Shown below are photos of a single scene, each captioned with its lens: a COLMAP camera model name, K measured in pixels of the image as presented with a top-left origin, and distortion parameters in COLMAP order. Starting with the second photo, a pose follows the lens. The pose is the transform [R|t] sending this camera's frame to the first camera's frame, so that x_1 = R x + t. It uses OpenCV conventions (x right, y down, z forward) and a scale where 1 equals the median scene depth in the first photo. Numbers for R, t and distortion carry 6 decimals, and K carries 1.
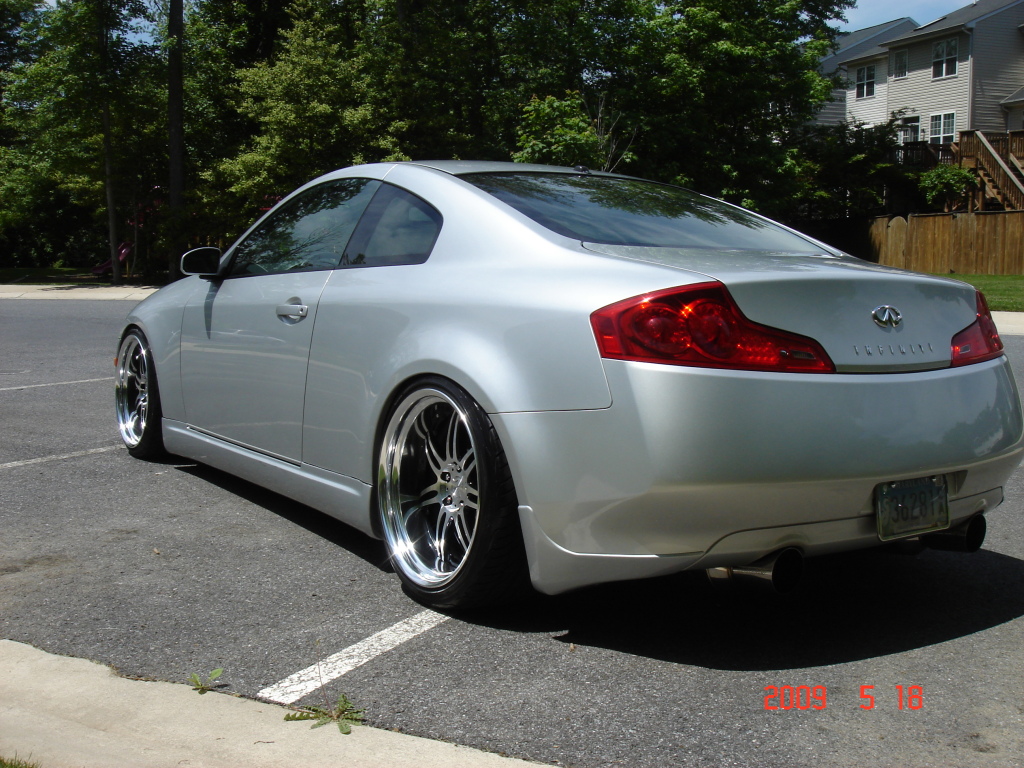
lens RADIAL K [[1179.4, 0, 512.0], [0, 1179.4, 384.0], [0, 0, 1]] dist [-0.187390, 0.170388]
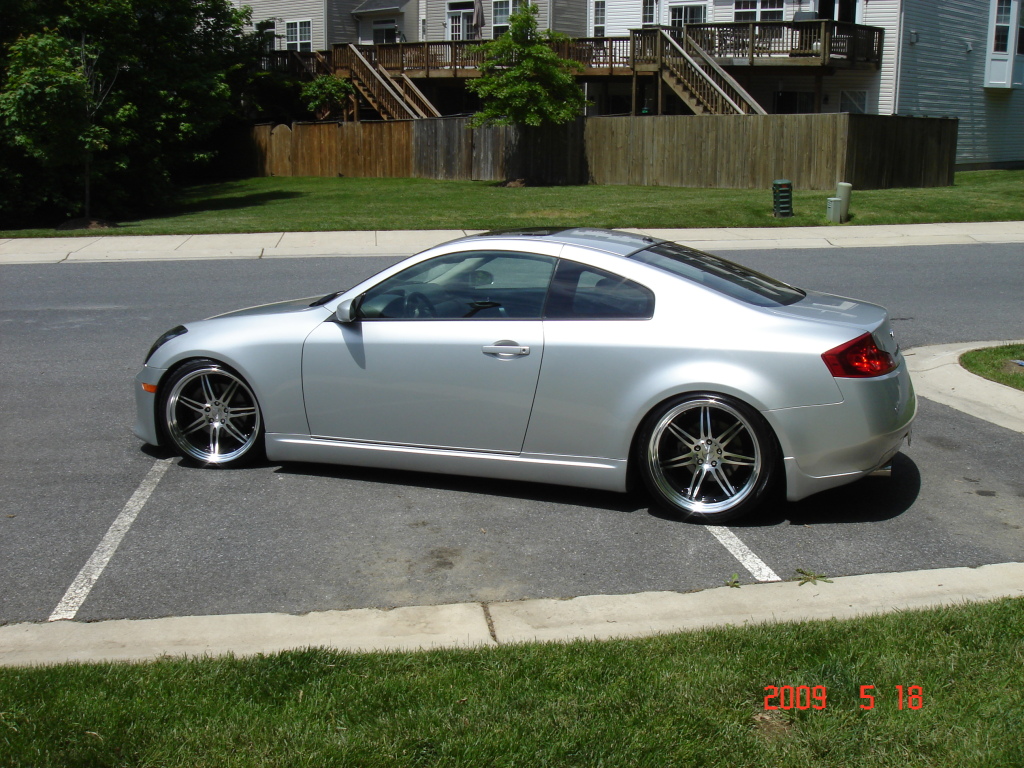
lens RADIAL K [[1179.4, 0, 512.0], [0, 1179.4, 384.0], [0, 0, 1]] dist [-0.187390, 0.170388]
pose [[0.830092, -0.129302, 0.542429, -0.112868], [0.075854, 0.989886, 0.119885, -0.022609], [-0.552444, -0.058370, 0.831504, -0.025249]]
